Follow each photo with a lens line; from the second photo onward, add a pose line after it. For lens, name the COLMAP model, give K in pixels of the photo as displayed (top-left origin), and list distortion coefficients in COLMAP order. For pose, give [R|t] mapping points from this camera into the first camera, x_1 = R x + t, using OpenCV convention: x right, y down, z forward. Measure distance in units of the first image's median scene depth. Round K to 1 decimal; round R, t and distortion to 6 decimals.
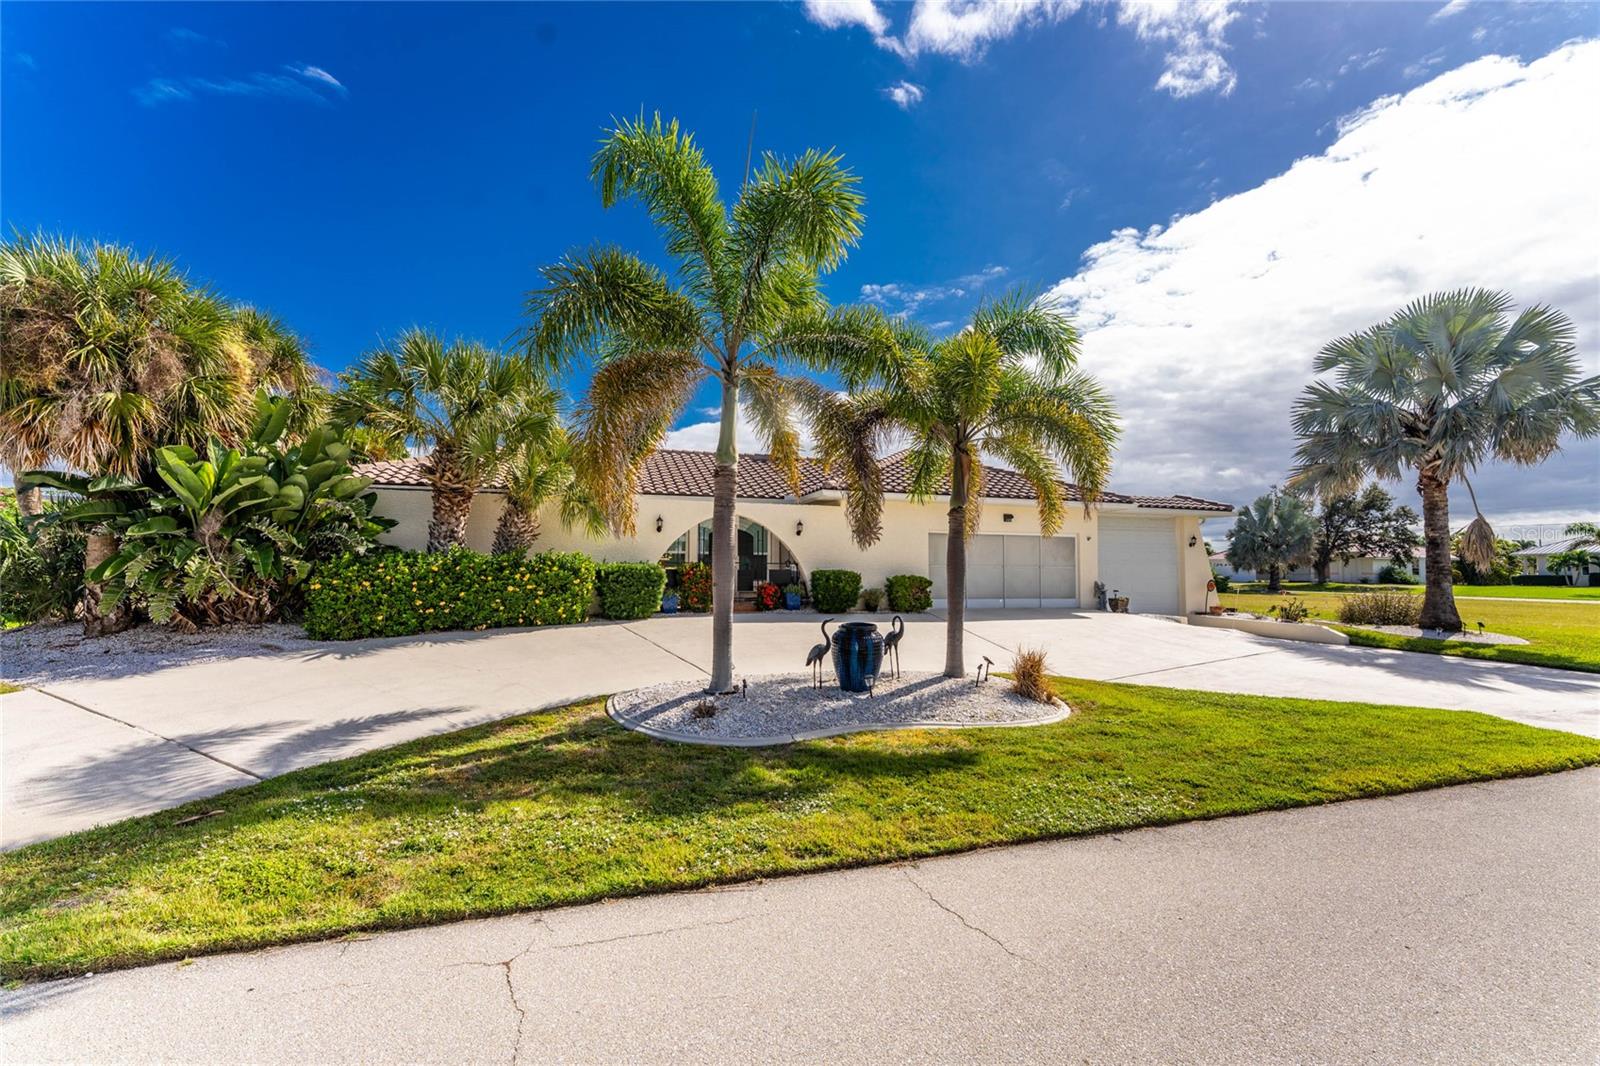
lens RADIAL K [[670.5, 0, 800.0], [0, 670.5, 533.0], [0, 0, 1]] dist [-0.002891, -0.000233]
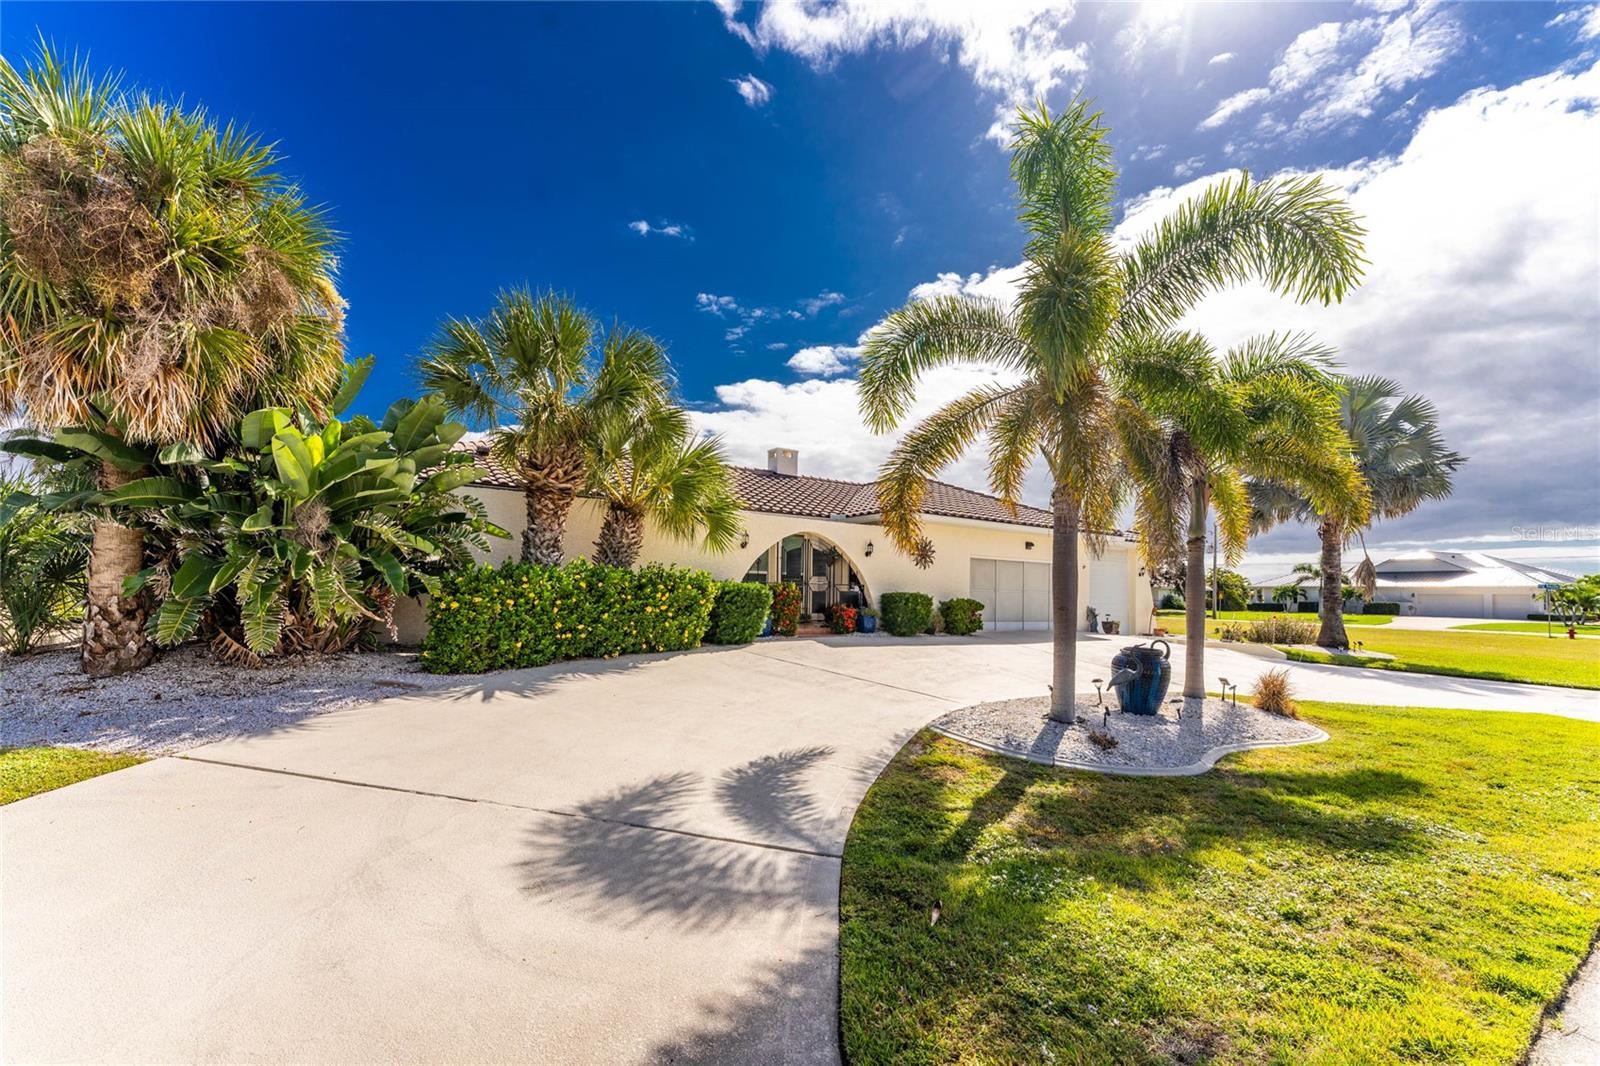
lens RADIAL K [[661.7, 0, 802.3], [0, 661.7, 618.4], [0, 0, 1]] dist [-0.000353, -0.000221]
pose [[0.959962, 0.004837, 0.280089, -0.335372], [-0.032239, 0.995115, 0.093310, 0.006068], [-0.278269, -0.098603, 0.955429, 0.092948]]
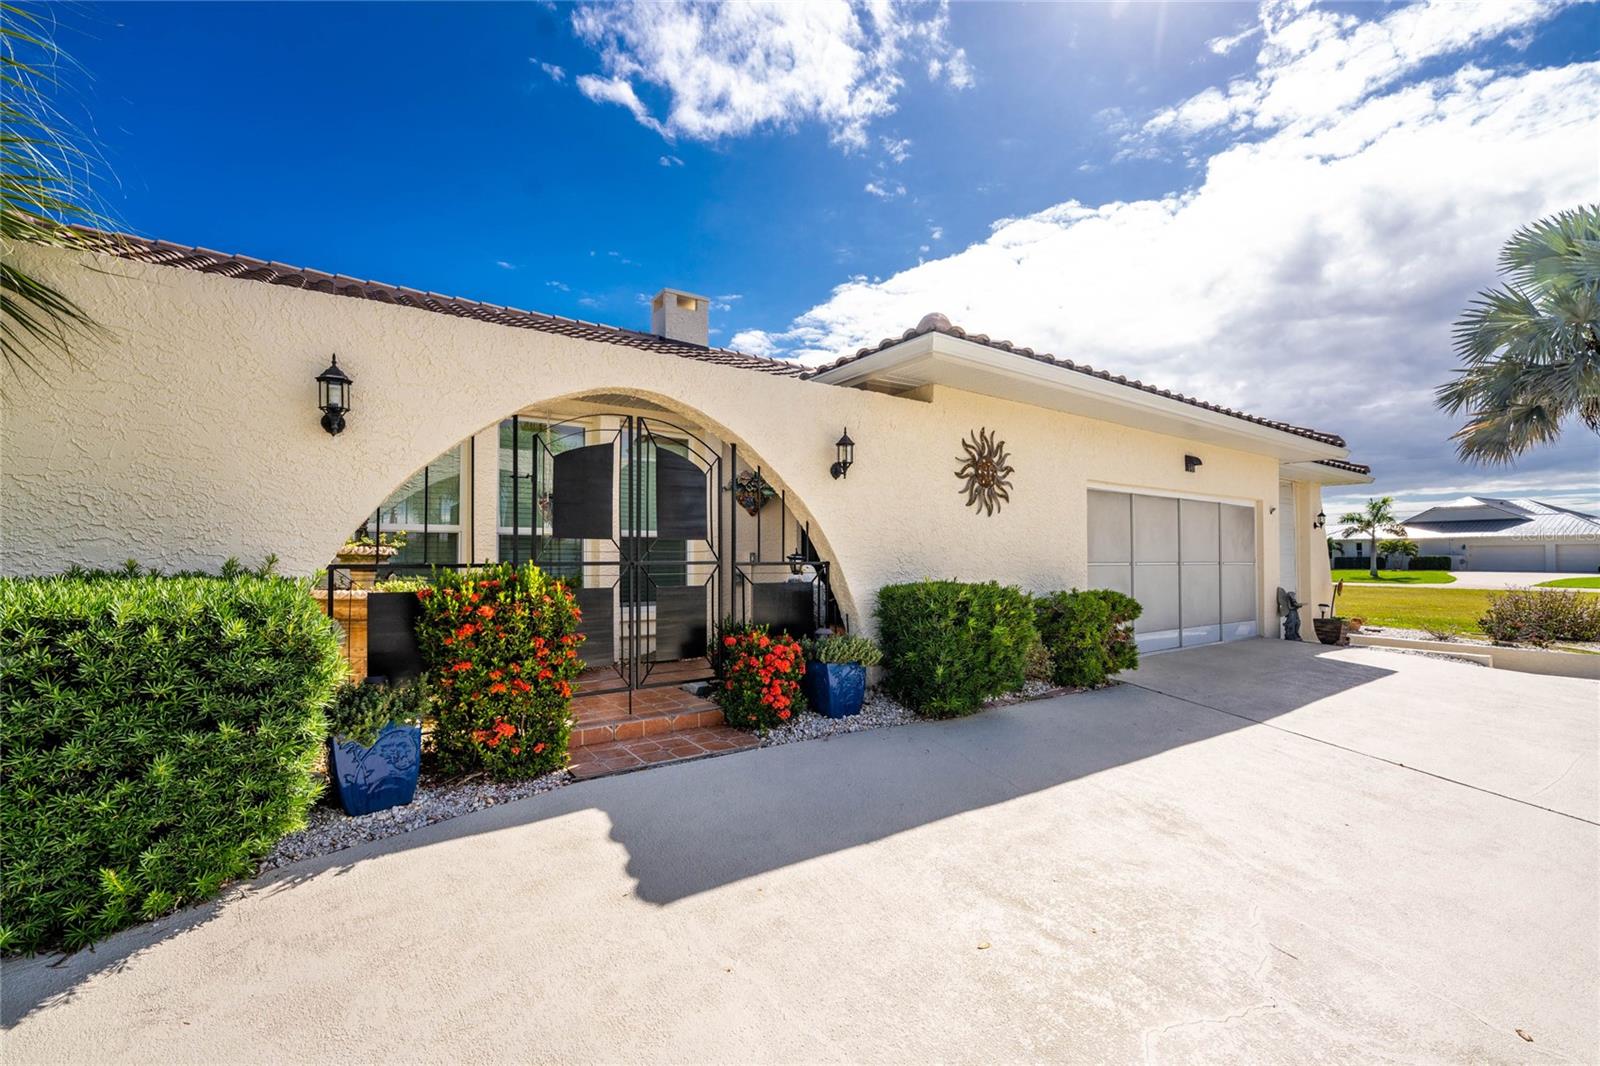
lens RADIAL K [[670.5, 0, 800.0], [0, 670.5, 533.0], [0, 0, 1]] dist [-0.002891, -0.000233]
pose [[0.954492, 0.005949, 0.298176, -0.109494], [-0.012219, 0.999742, 0.019168, 0.022615], [-0.297985, -0.021939, 0.954318, 0.638596]]
